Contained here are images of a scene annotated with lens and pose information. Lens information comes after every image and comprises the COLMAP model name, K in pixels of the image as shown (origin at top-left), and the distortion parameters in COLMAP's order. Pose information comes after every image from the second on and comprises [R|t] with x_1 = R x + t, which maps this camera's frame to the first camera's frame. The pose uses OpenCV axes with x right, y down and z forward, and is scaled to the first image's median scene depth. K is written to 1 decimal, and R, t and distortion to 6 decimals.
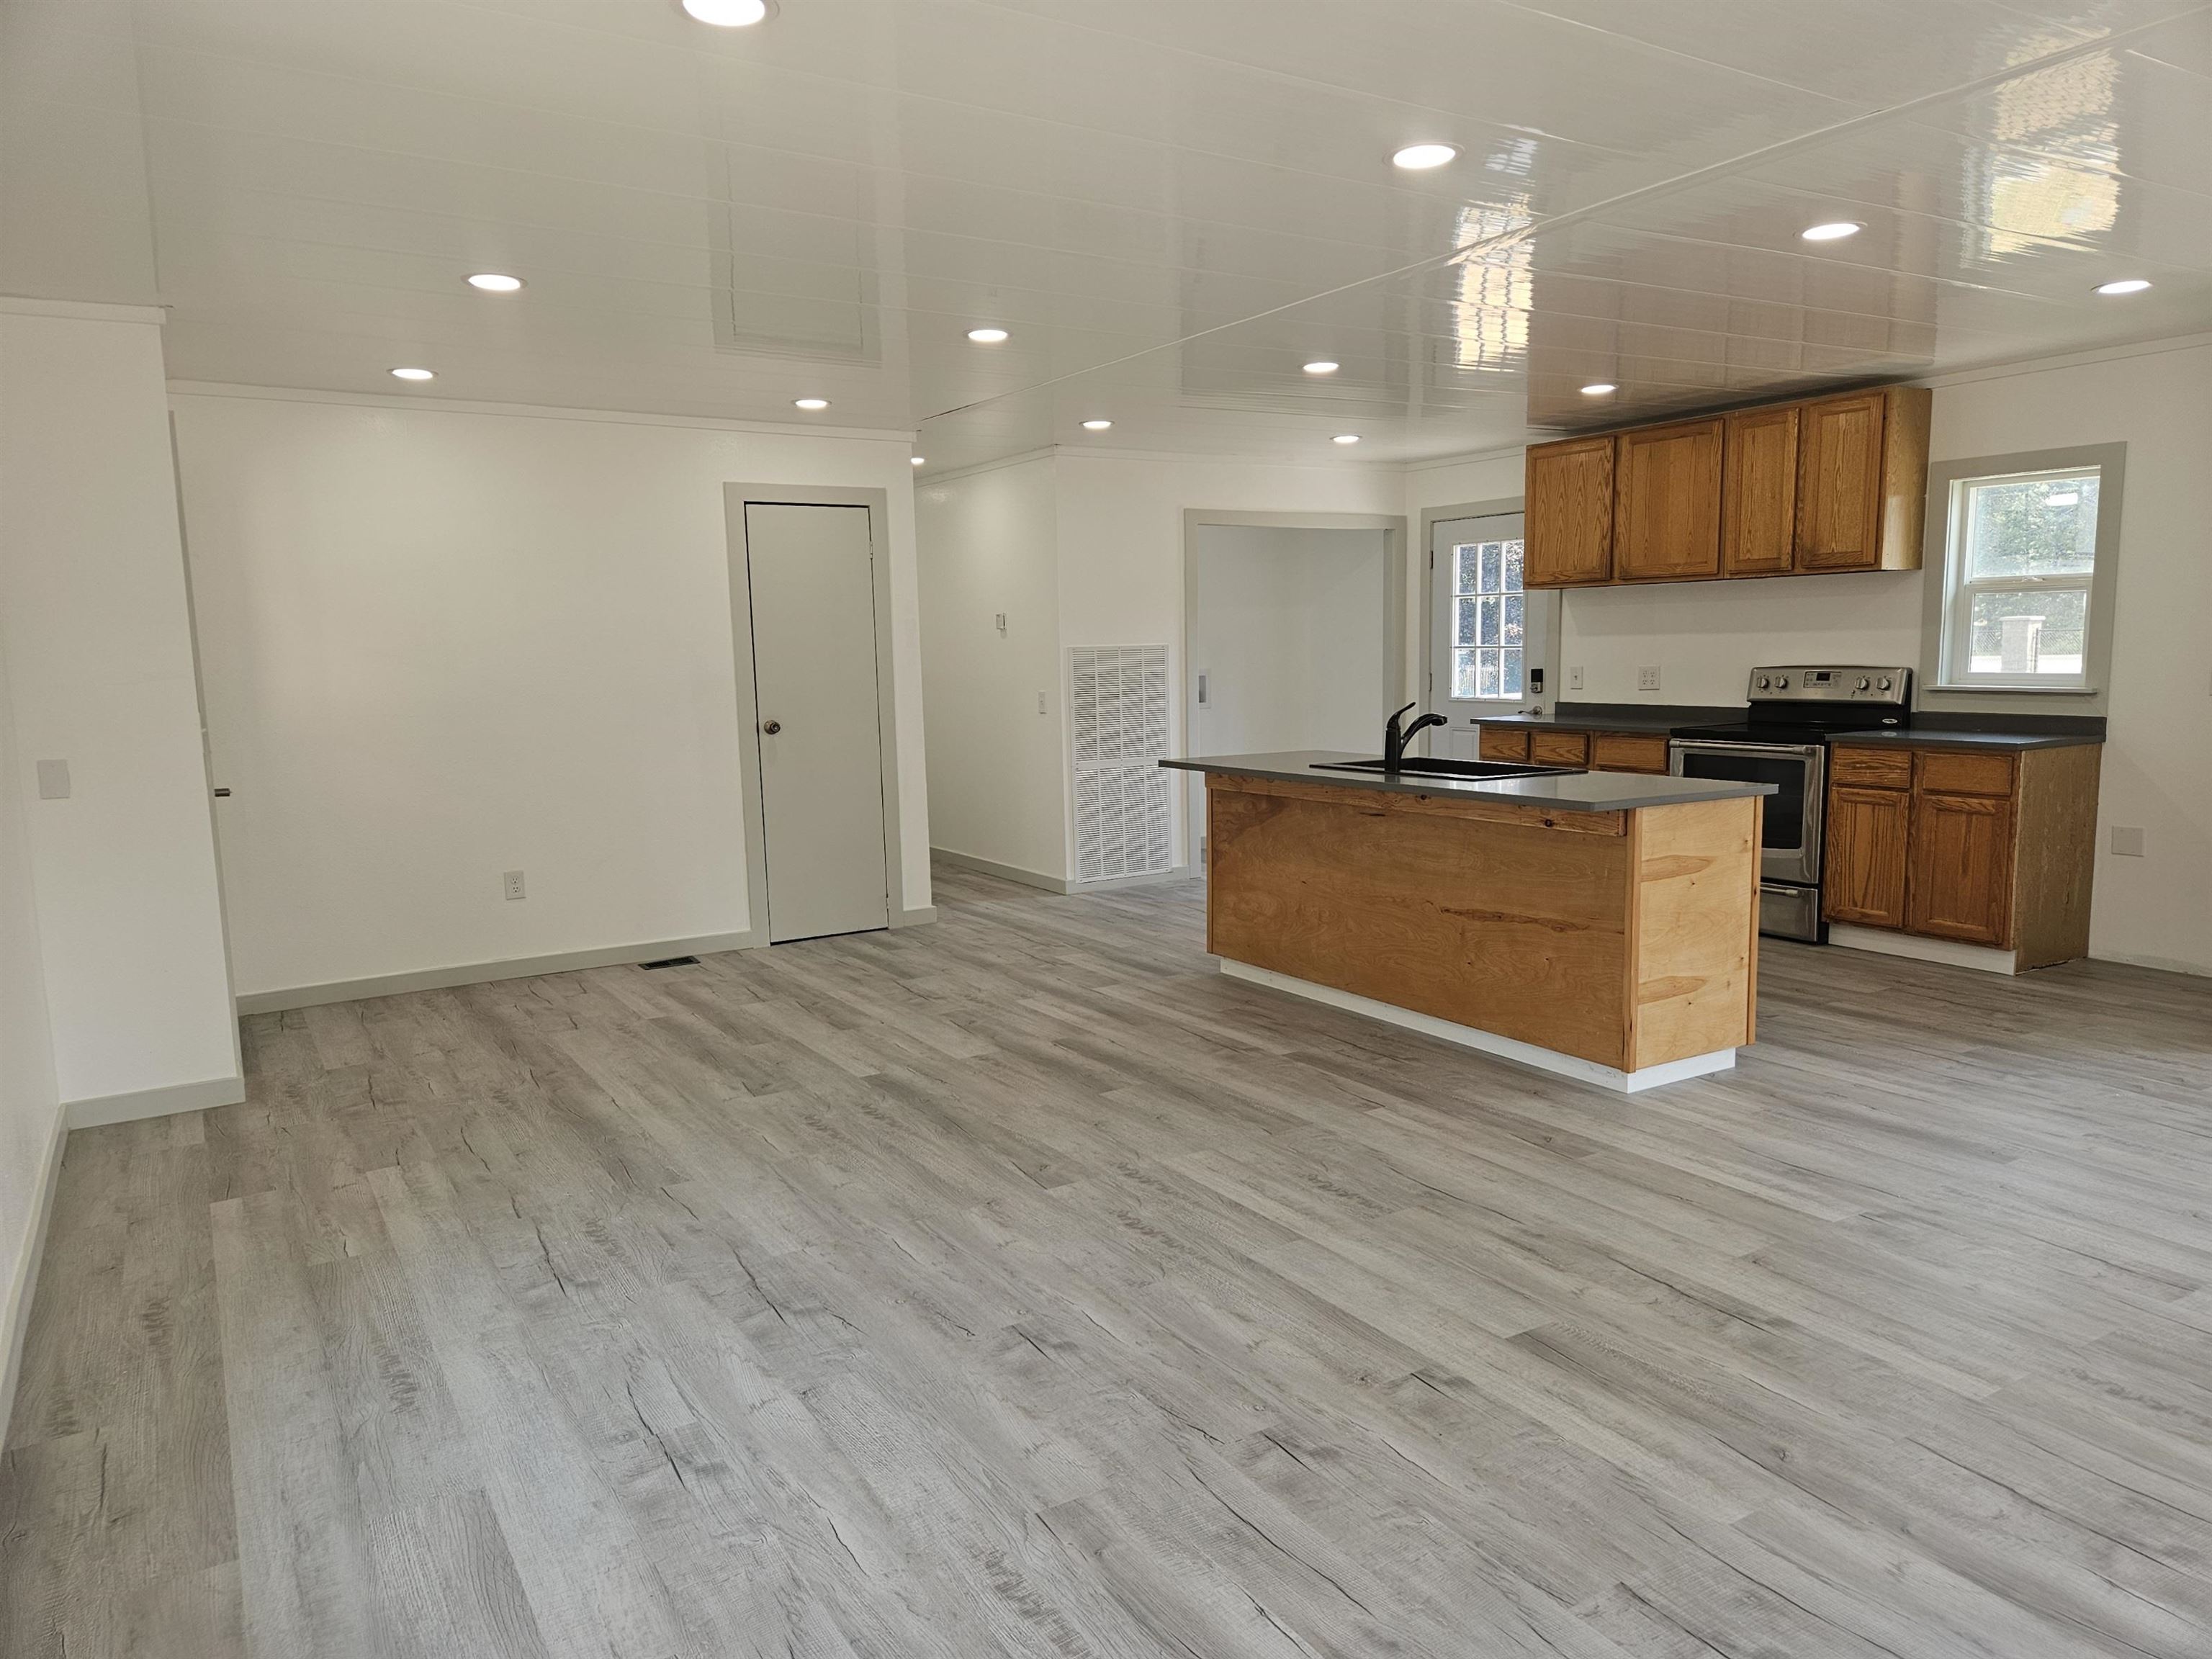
lens RADIAL K [[1477.1, 0, 1100.5], [0, 1477.1, 833.3], [0, 0, 1]] dist [0.072250, -0.062460]
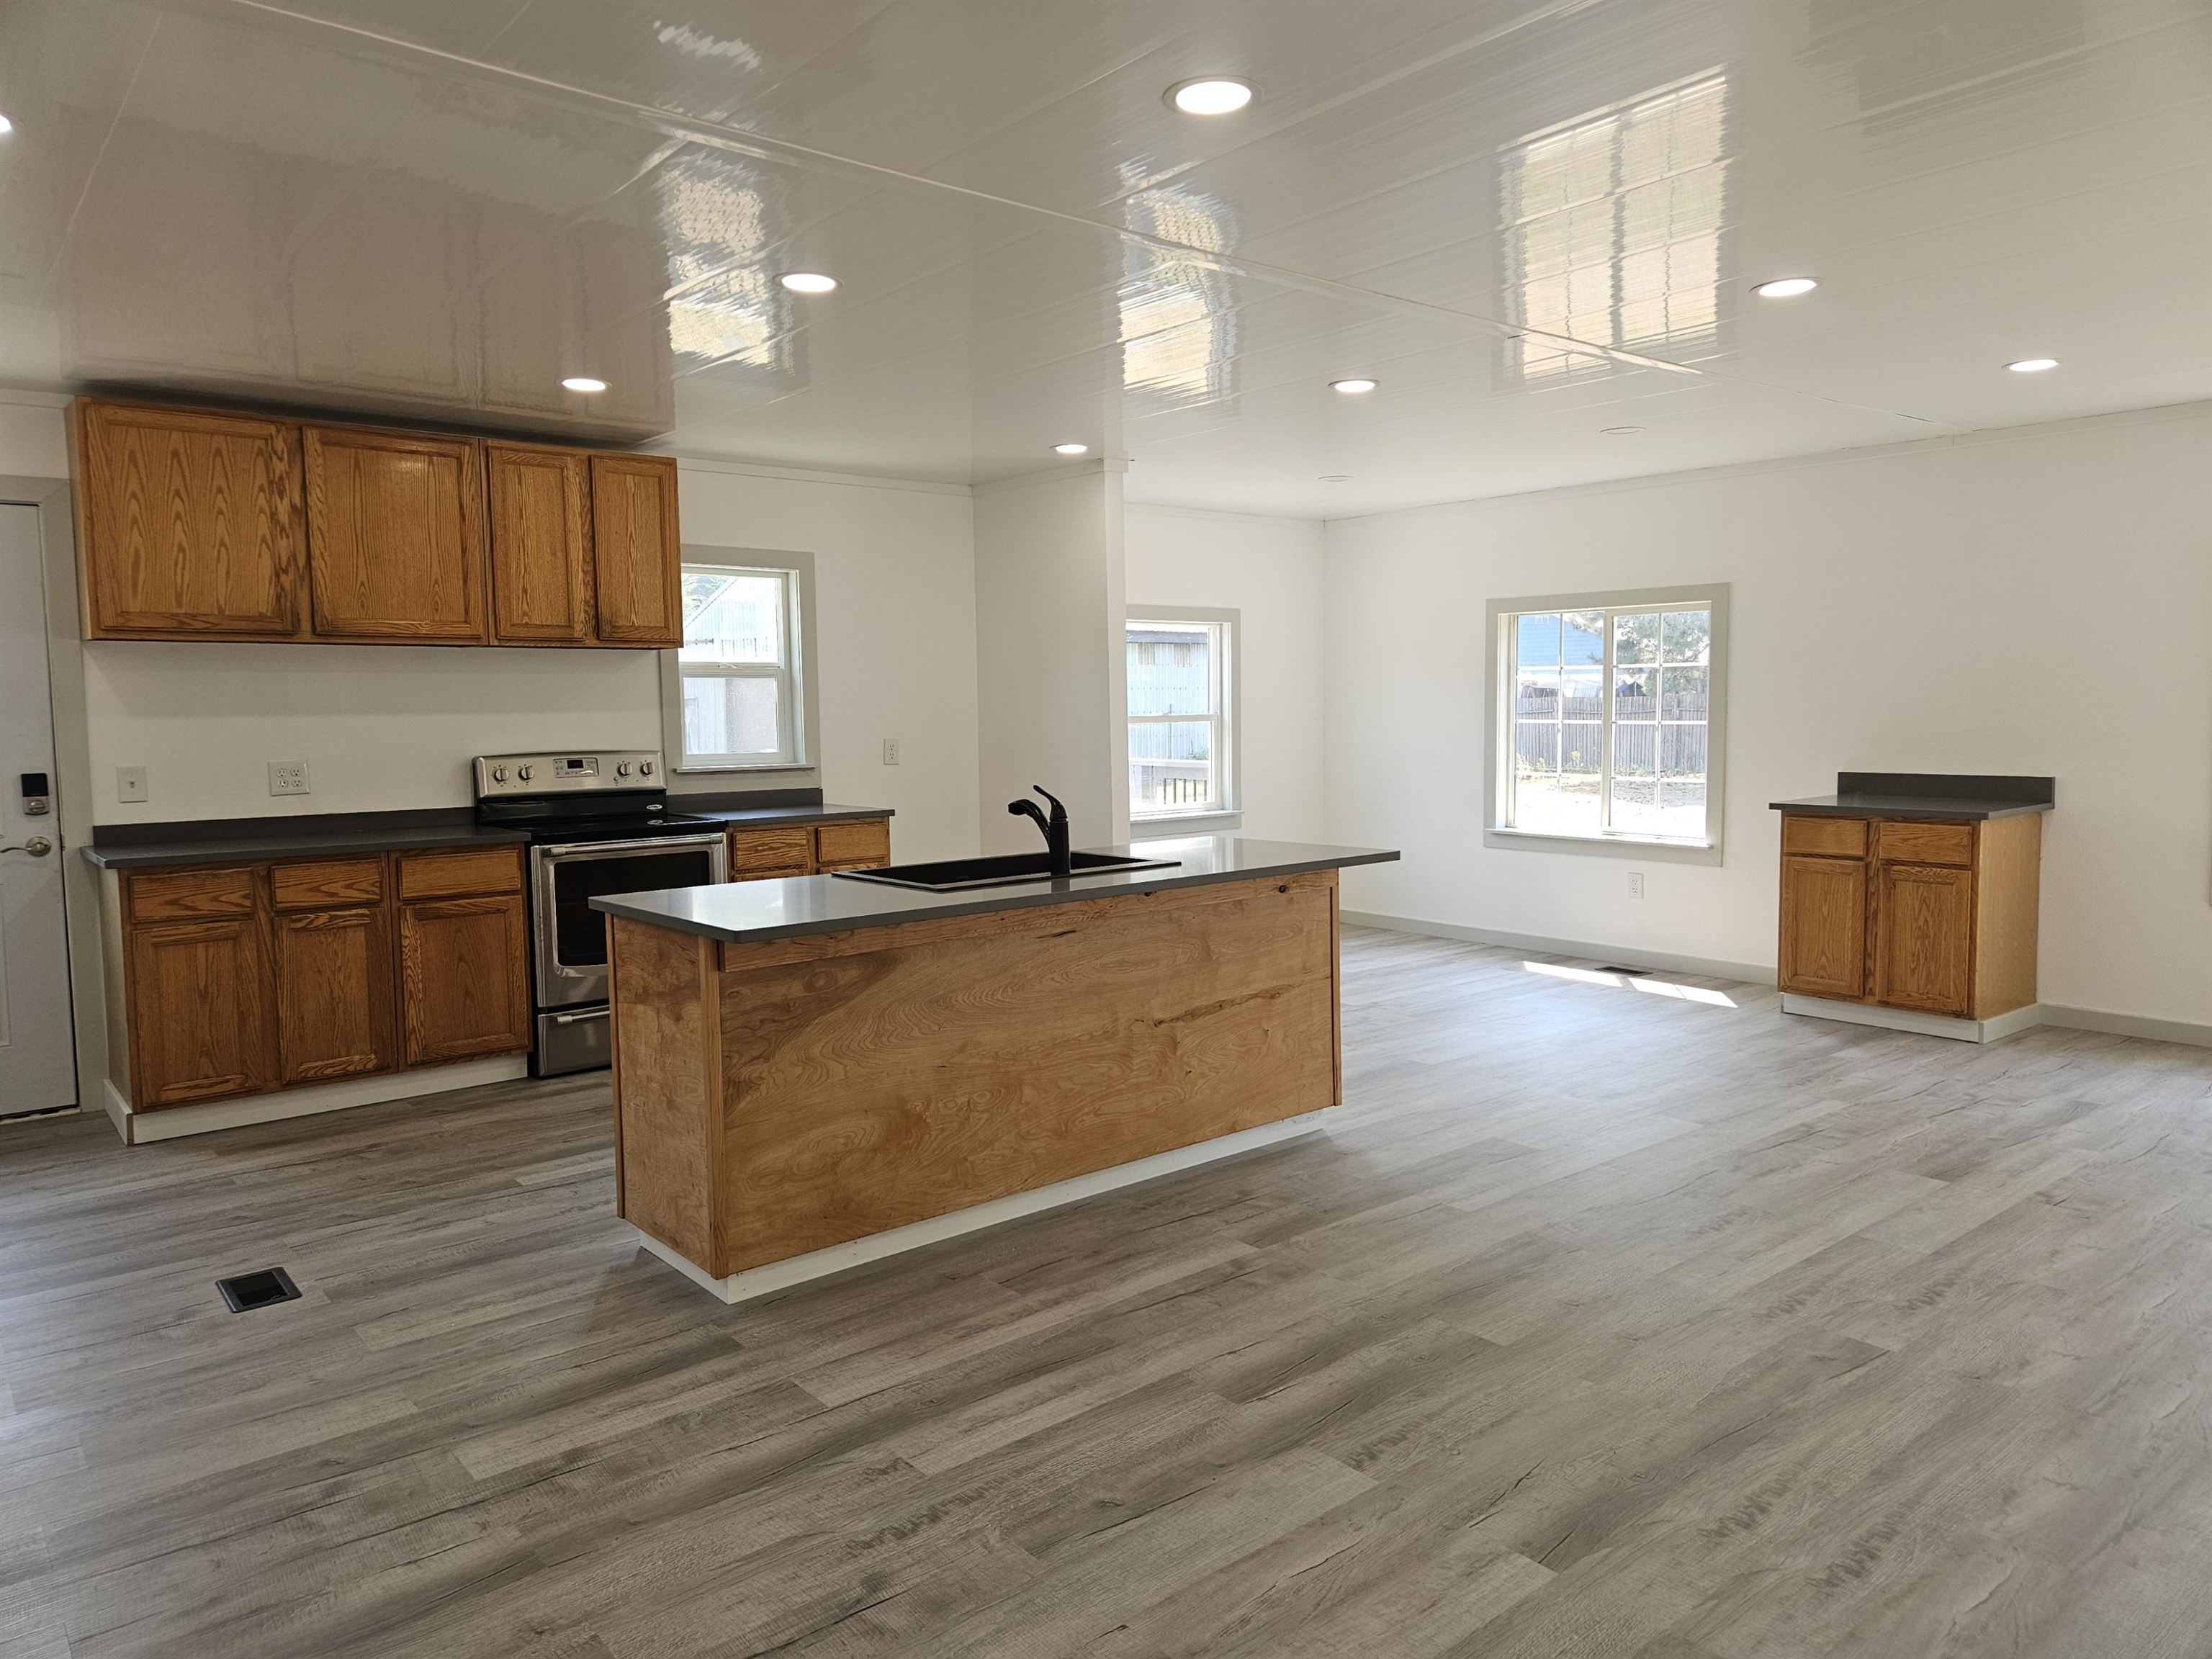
lens RADIAL K [[1475.6, 0, 1100.3], [0, 1475.6, 828.3], [0, 0, 1]] dist [0.073785, -0.060323]
pose [[-0.137966, -0.064427, 0.988339, -0.641280], [0.144463, 0.985901, 0.084434, -0.145499], [-0.979845, 0.154428, -0.126713, 1.227908]]
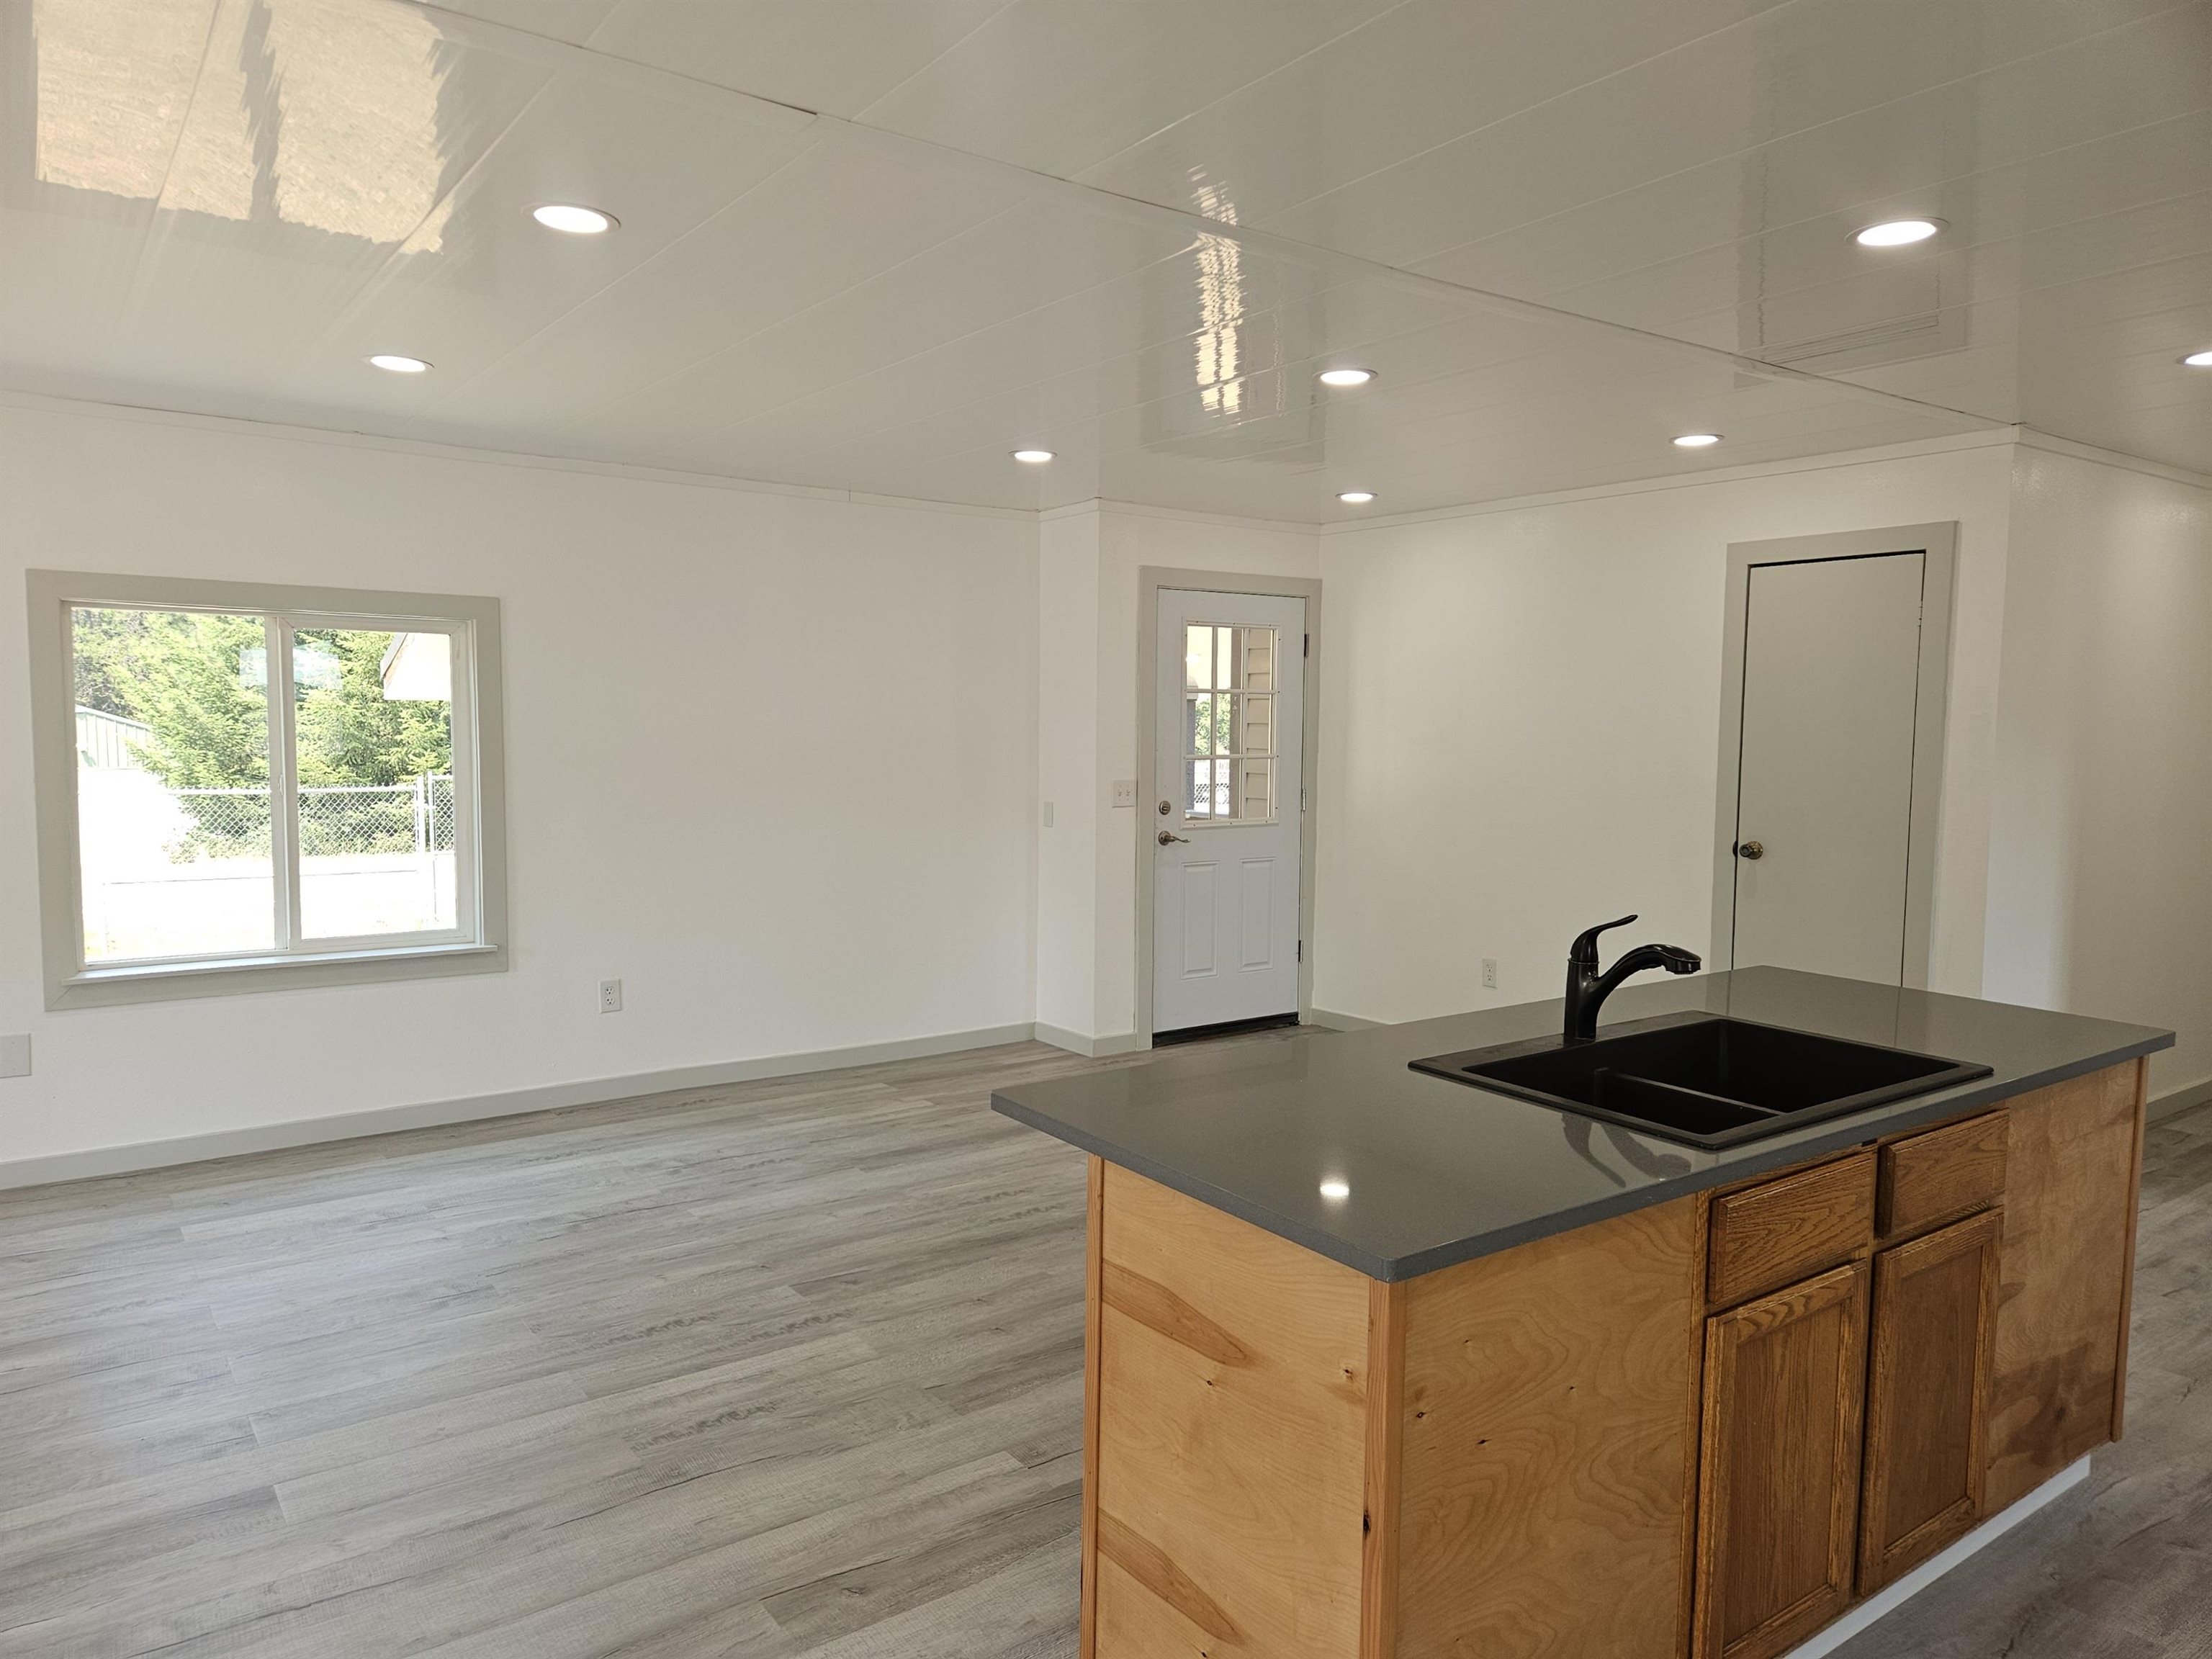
lens RADIAL K [[1469.9, 0, 1091.4], [0, 1469.9, 842.3], [0, 0, 1]] dist [0.075938, -0.066230]
pose [[0.072912, 0.107539, -0.991524, 0.789280], [-0.139790, 0.985458, 0.096601, -0.155008], [0.987493, 0.131561, 0.086885, 0.889118]]
